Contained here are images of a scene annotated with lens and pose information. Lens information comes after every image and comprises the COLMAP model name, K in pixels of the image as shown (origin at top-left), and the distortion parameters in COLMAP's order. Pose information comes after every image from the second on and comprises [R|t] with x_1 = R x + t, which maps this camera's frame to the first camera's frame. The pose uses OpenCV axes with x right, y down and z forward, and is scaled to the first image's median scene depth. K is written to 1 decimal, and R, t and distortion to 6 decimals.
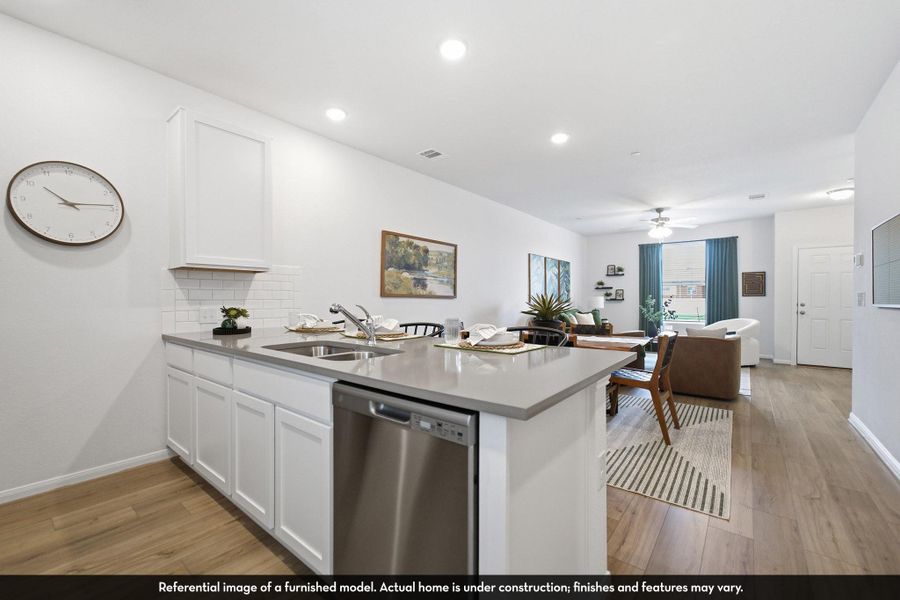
lens RADIAL K [[381.8, 0, 449.4], [0, 381.8, 296.7], [0, 0, 1]] dist [-0.029444, 0.018995]
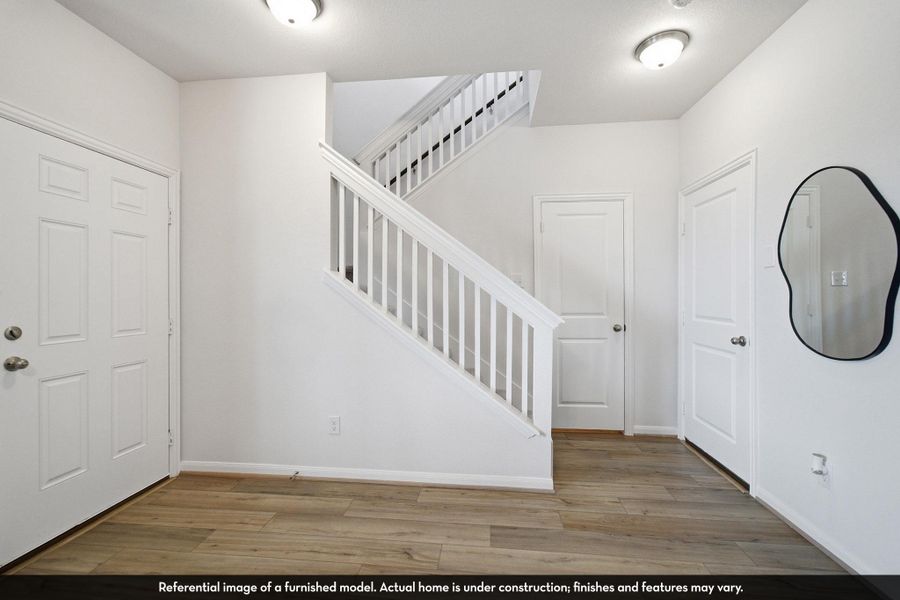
lens RADIAL K [[377.4, 0, 446.7], [0, 377.4, 293.3], [0, 0, 1]] dist [-0.001410, -0.000414]
pose [[-0.525872, -0.000131, 0.850564, 0.828481], [-0.004385, 0.999987, -0.002557, -0.004797], [-0.850552, -0.005074, -0.525866, 1.272838]]
